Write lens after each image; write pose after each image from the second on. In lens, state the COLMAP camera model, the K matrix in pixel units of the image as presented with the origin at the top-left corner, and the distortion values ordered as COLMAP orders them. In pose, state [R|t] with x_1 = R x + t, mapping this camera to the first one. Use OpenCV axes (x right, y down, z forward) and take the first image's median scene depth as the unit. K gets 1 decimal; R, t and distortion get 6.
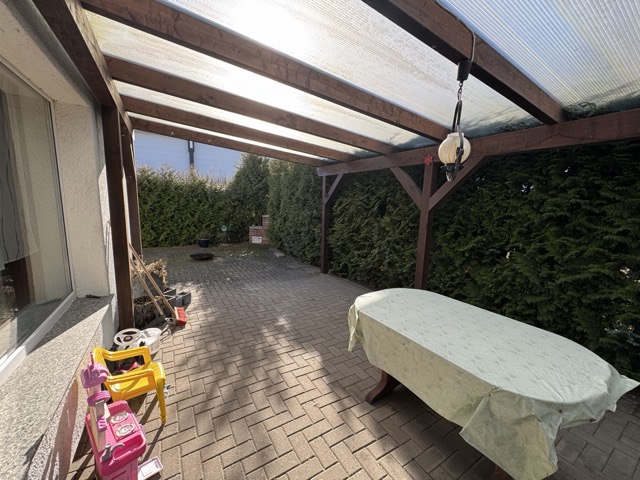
lens RADIAL K [[255.2, 0, 320.0], [0, 255.2, 240.0], [0, 0, 1]] dist [0.000281, 0.000345]
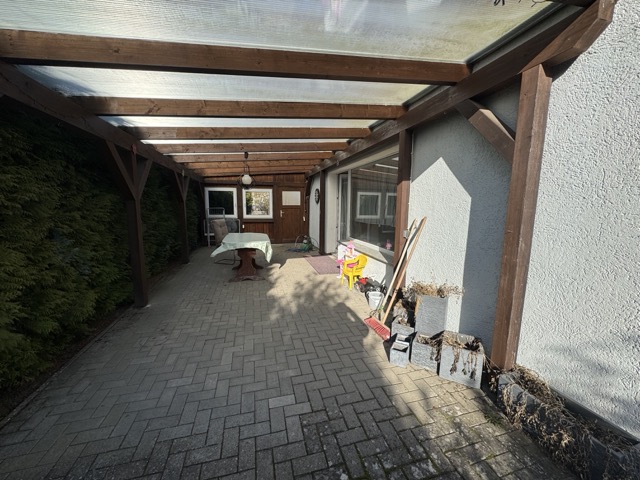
lens RADIAL K [[255.2, 0, 320.0], [0, 255.2, 240.0], [0, 0, 1]] dist [0.000281, 0.000345]
pose [[-0.958528, -0.075298, 0.274873, -0.662083], [0.006406, 0.958531, 0.284915, -0.291090], [-0.284928, 0.274860, -0.918296, 2.064871]]
